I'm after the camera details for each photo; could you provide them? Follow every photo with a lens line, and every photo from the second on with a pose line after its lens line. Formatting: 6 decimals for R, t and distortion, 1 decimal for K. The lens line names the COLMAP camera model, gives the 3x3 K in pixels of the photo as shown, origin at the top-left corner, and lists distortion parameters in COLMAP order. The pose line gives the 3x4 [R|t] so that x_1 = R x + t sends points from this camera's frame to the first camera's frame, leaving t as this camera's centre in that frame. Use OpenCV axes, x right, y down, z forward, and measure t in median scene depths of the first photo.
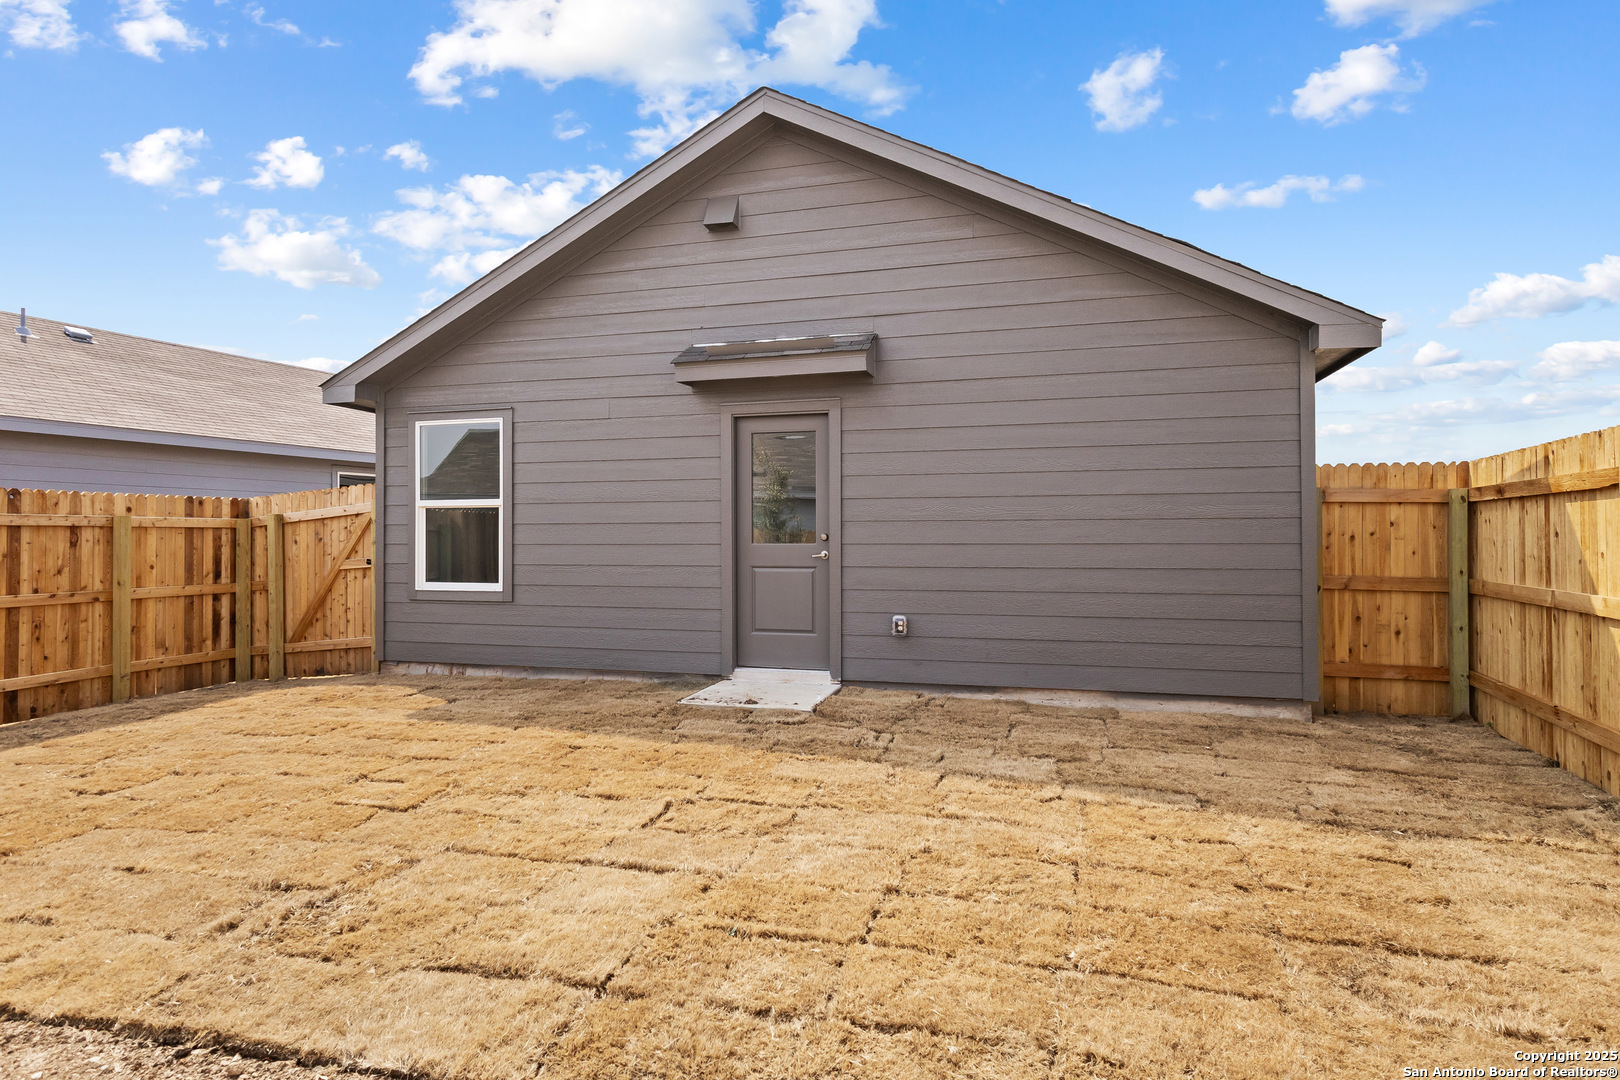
lens RADIAL K [[863.6, 0, 808.4], [0, 863.6, 534.7], [0, 0, 1]] dist [0.002817, 0.000084]
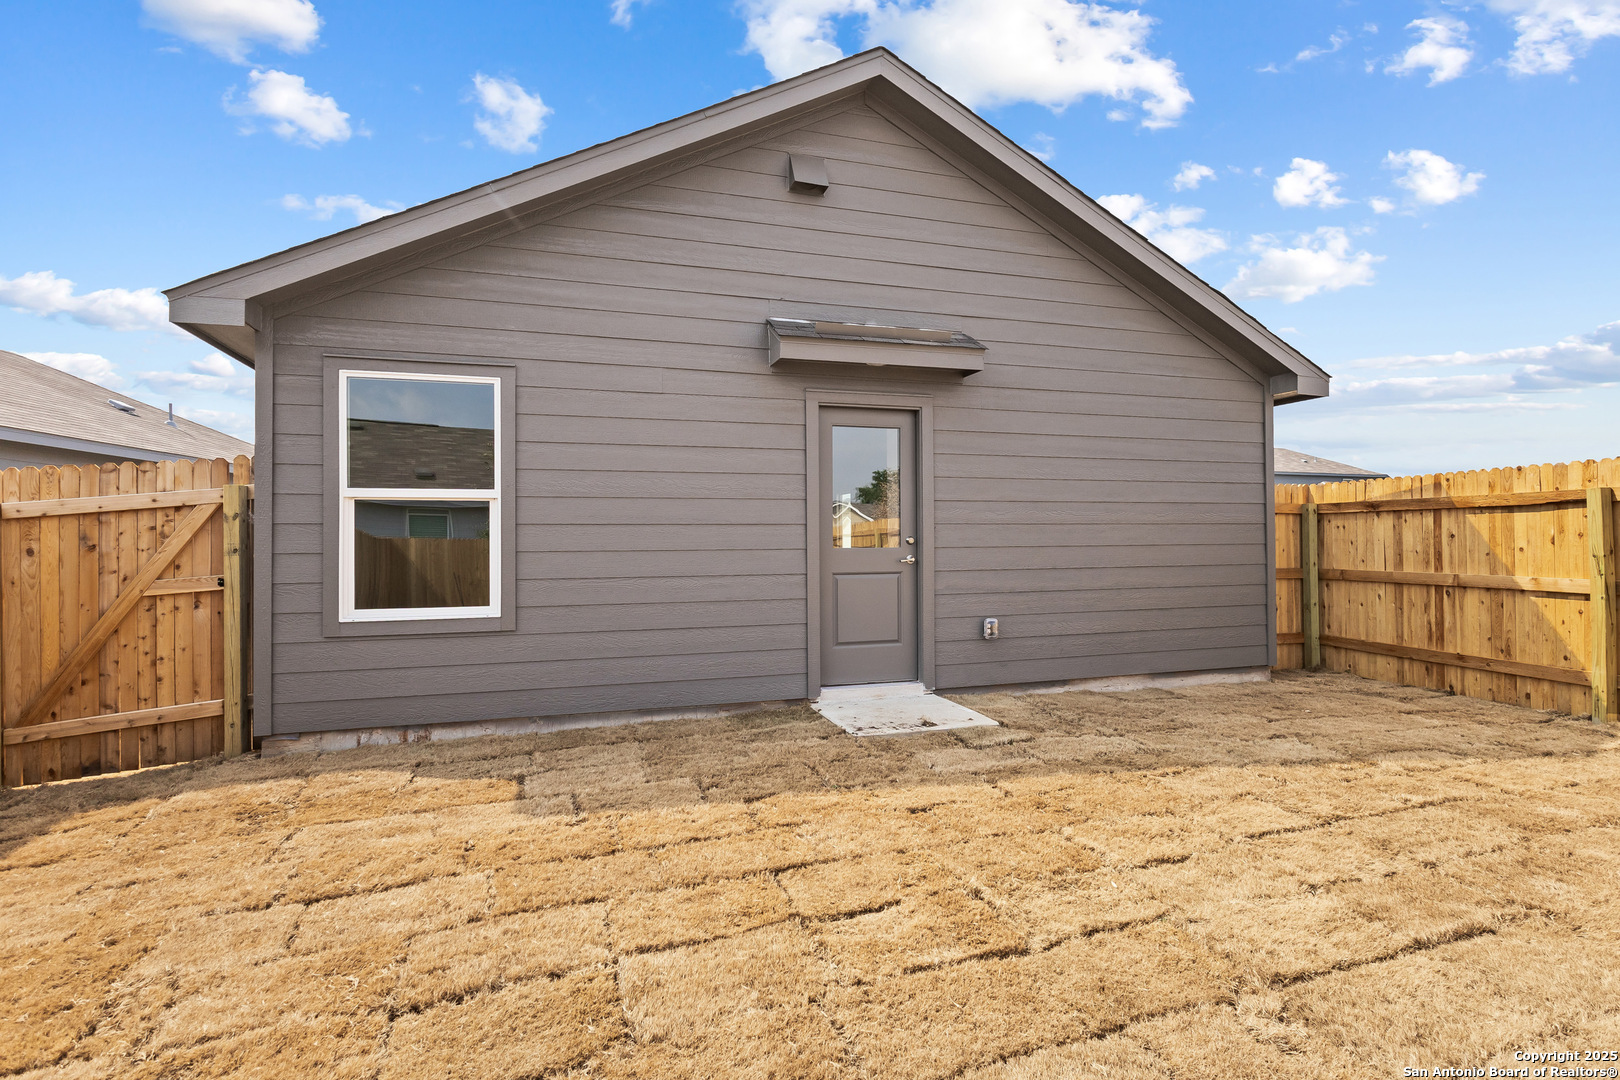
lens RADIAL K [[790.4, 0, 811.8], [0, 790.4, 532.8], [0, 0, 1]] dist [-0.001985, -0.000169]
pose [[0.837904, 0.001330, 0.545816, -0.533664], [0.002026, 0.999983, -0.005547, -0.000847], [-0.545814, 0.005754, 0.837887, 0.323083]]
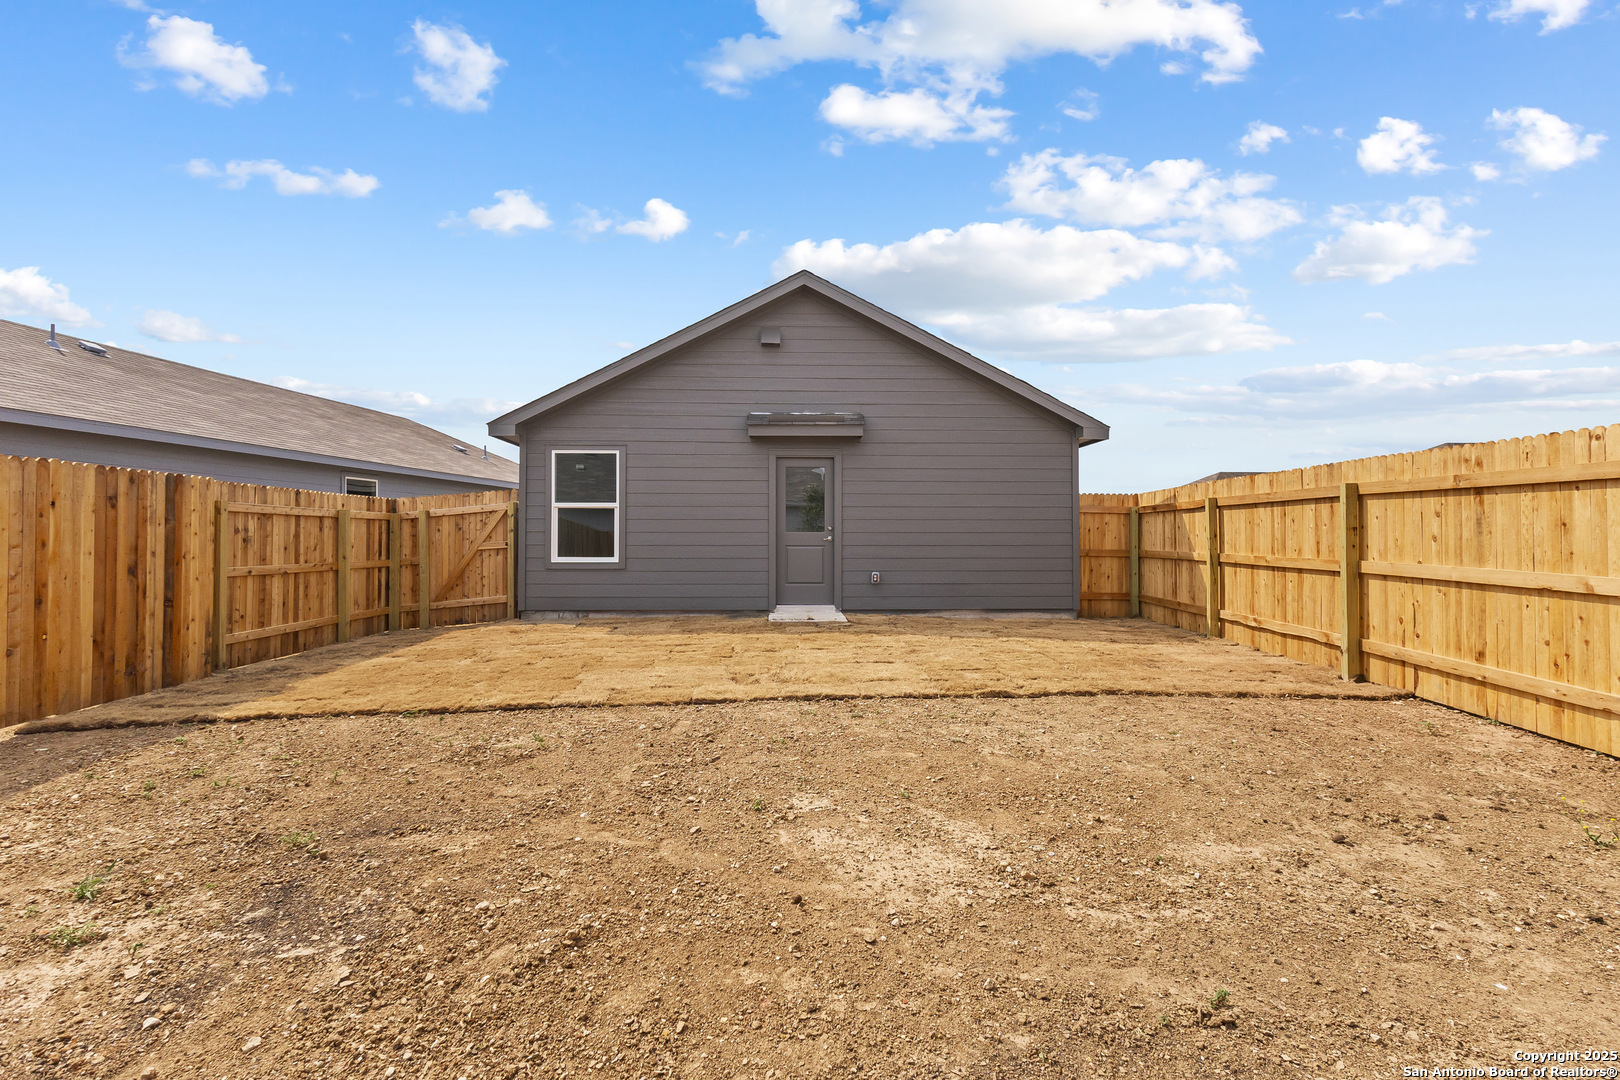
lens RADIAL K [[748.0, 0, 808.7], [0, 748.0, 535.5], [0, 0, 1]] dist [0.000712, -0.000102]
pose [[0.953761, 0.005422, 0.300518, -0.464177], [-0.004533, 0.999983, -0.003654, 0.022506], [-0.300533, 0.002123, 0.953769, -0.416649]]
